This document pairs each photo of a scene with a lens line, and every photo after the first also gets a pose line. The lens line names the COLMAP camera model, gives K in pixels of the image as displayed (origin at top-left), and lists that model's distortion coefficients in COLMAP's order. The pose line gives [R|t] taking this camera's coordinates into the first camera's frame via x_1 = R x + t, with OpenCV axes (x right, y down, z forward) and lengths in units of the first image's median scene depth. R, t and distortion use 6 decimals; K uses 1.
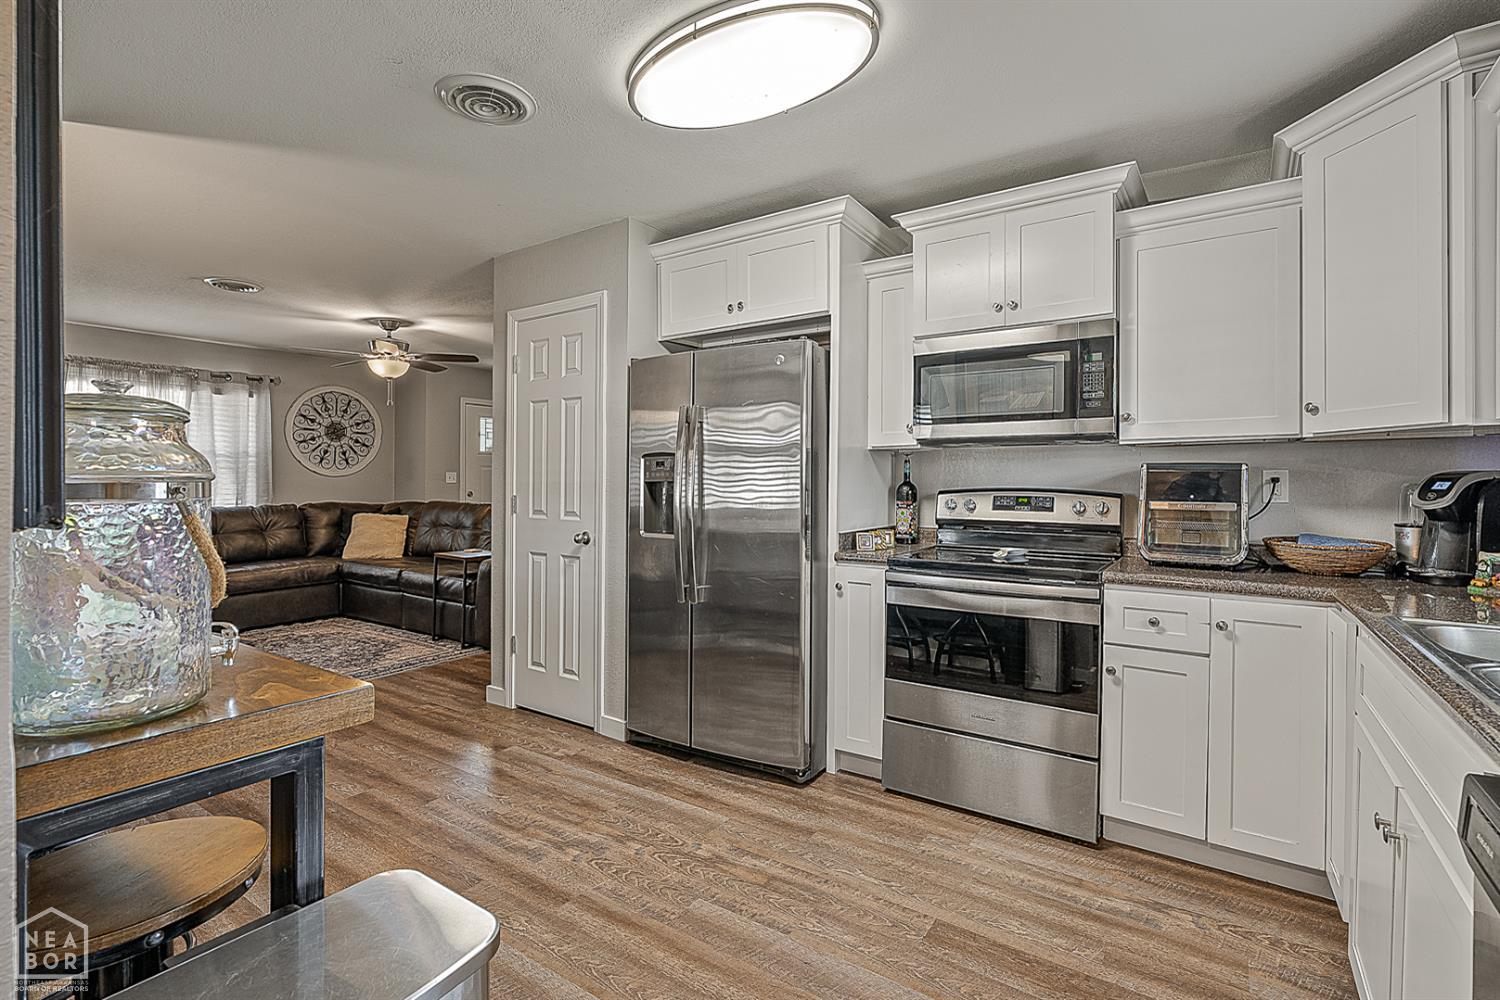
lens RADIAL K [[688.4, 0, 766.6], [0, 688.4, 482.5], [0, 0, 1]] dist [-0.008168, 0.002311]
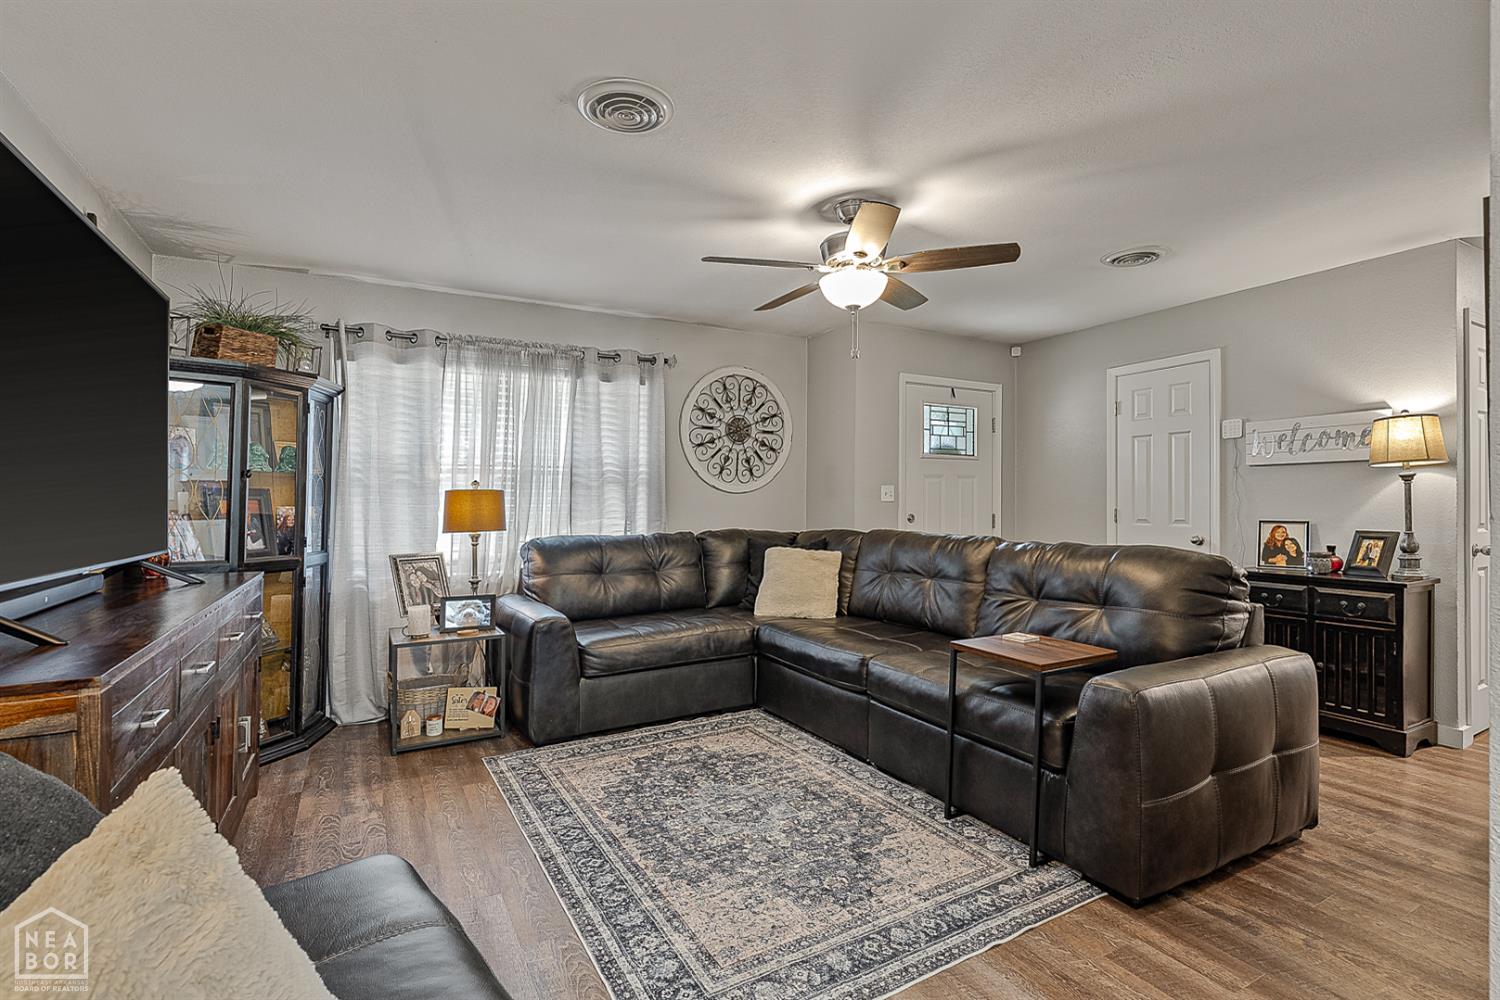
lens RADIAL K [[688.4, 0, 776.1], [0, 688.4, 479.5], [0, 0, 1]] dist [-0.008168, 0.002311]
pose [[0.904421, -0.016258, -0.426331, -0.407201], [0.000605, 0.999322, -0.036824, 0.005029], [0.426641, 0.033046, 0.903817, 0.523770]]
